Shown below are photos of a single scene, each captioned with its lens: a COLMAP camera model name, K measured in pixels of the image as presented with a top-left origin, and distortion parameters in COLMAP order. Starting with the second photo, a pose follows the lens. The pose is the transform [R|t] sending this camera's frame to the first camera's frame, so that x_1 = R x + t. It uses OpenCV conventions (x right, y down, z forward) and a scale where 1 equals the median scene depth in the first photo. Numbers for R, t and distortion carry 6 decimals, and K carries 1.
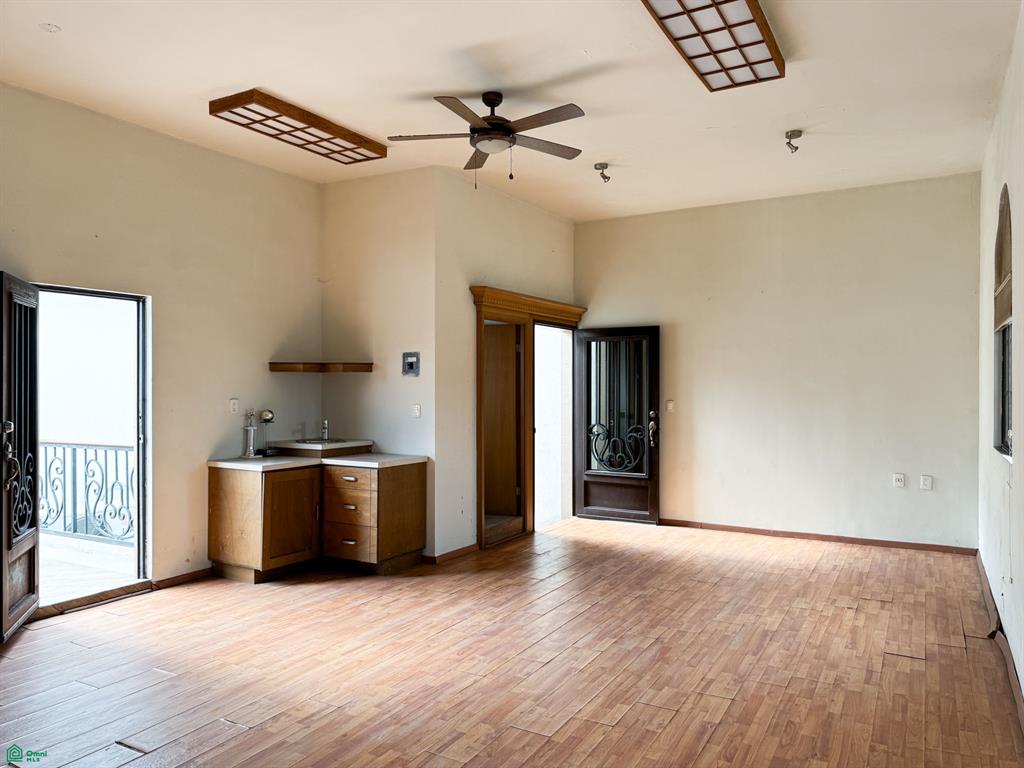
lens RADIAL K [[738.9, 0, 510.3], [0, 738.9, 385.5], [0, 0, 1]] dist [0.019757, 0.007952]
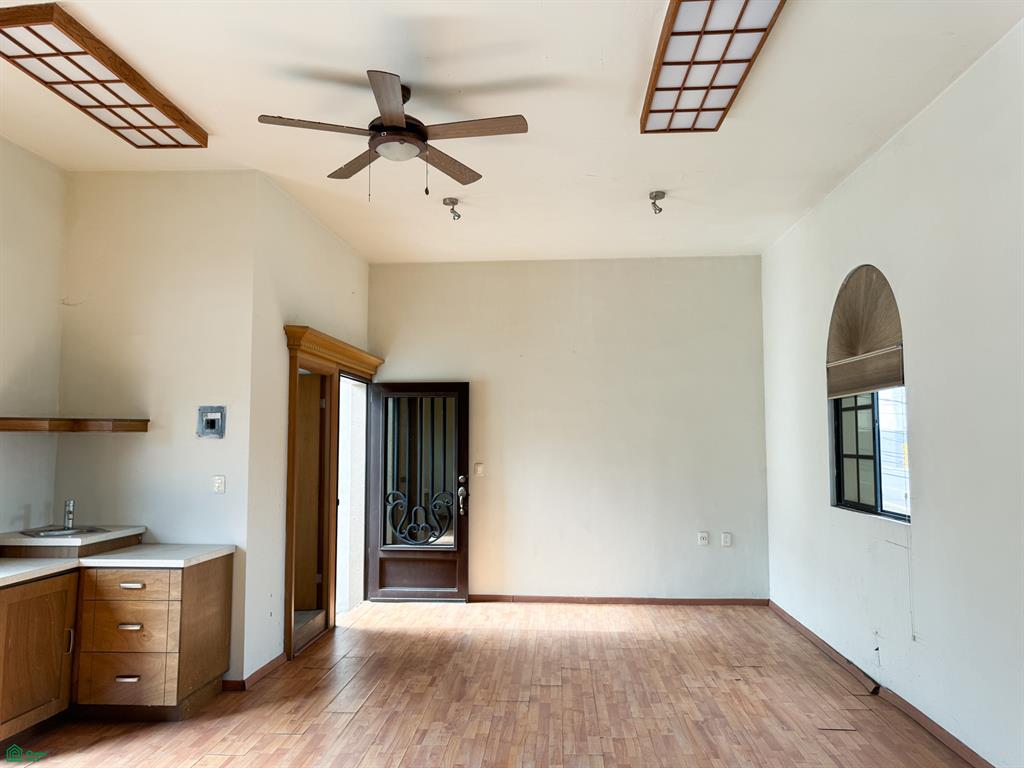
lens RADIAL K [[738.9, 0, 510.3], [0, 738.9, 385.5], [0, 0, 1]] dist [0.019757, 0.007952]
pose [[0.899941, 0.031870, 0.434845, -0.224775], [0.002159, 0.996987, -0.077538, -0.007656], [-0.436006, 0.070718, 0.897161, 0.217379]]
